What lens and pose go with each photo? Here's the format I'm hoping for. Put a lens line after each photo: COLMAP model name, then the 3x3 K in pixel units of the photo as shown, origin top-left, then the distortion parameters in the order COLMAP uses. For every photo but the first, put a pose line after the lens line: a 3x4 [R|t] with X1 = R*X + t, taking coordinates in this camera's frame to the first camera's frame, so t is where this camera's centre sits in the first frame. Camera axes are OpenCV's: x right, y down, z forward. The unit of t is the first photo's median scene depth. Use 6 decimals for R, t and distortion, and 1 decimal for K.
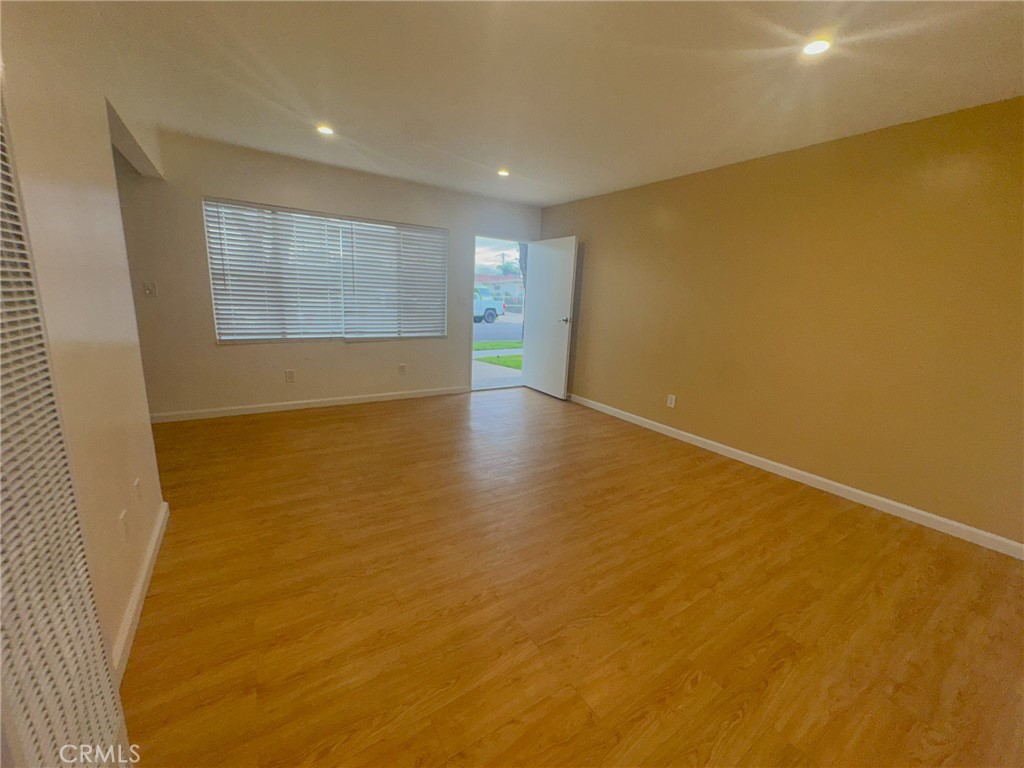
lens RADIAL K [[408.2, 0, 512.0], [0, 408.2, 384.0], [0, 0, 1]] dist [-0.002413, 0.000187]
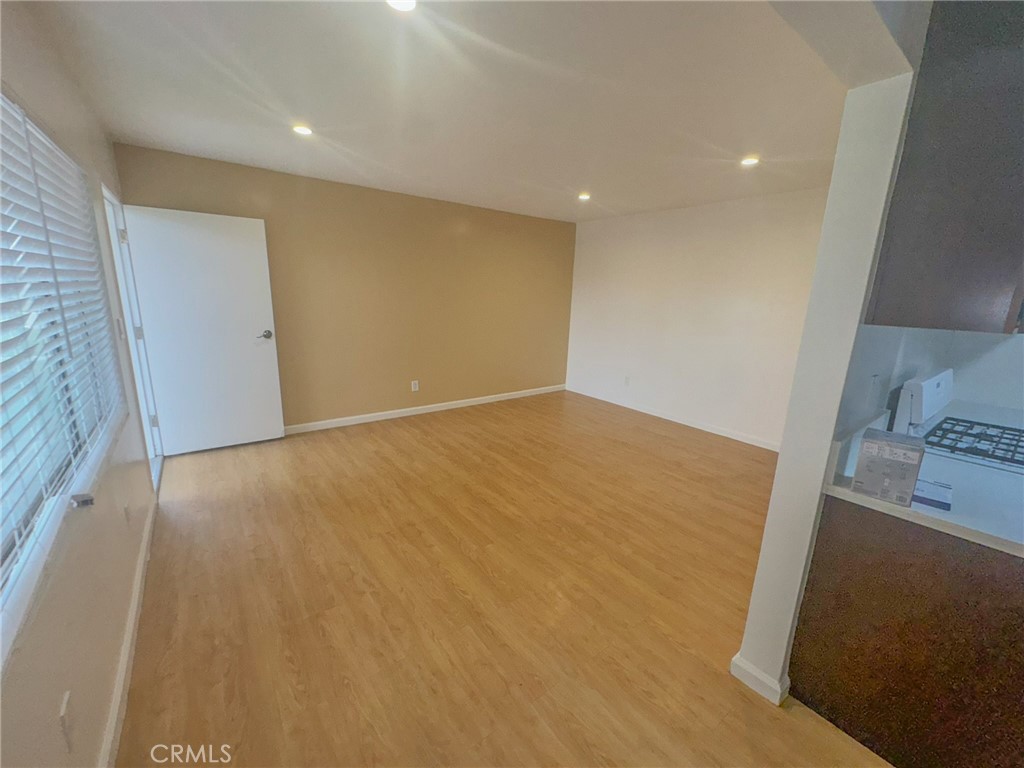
lens RADIAL K [[408.2, 0, 512.0], [0, 408.2, 384.0], [0, 0, 1]] dist [-0.002413, 0.000187]
pose [[-0.066723, -0.270624, 0.960370, -0.886307], [0.173903, 0.944629, 0.278270, -0.281615], [-0.982500, 0.185578, -0.015966, 0.837397]]
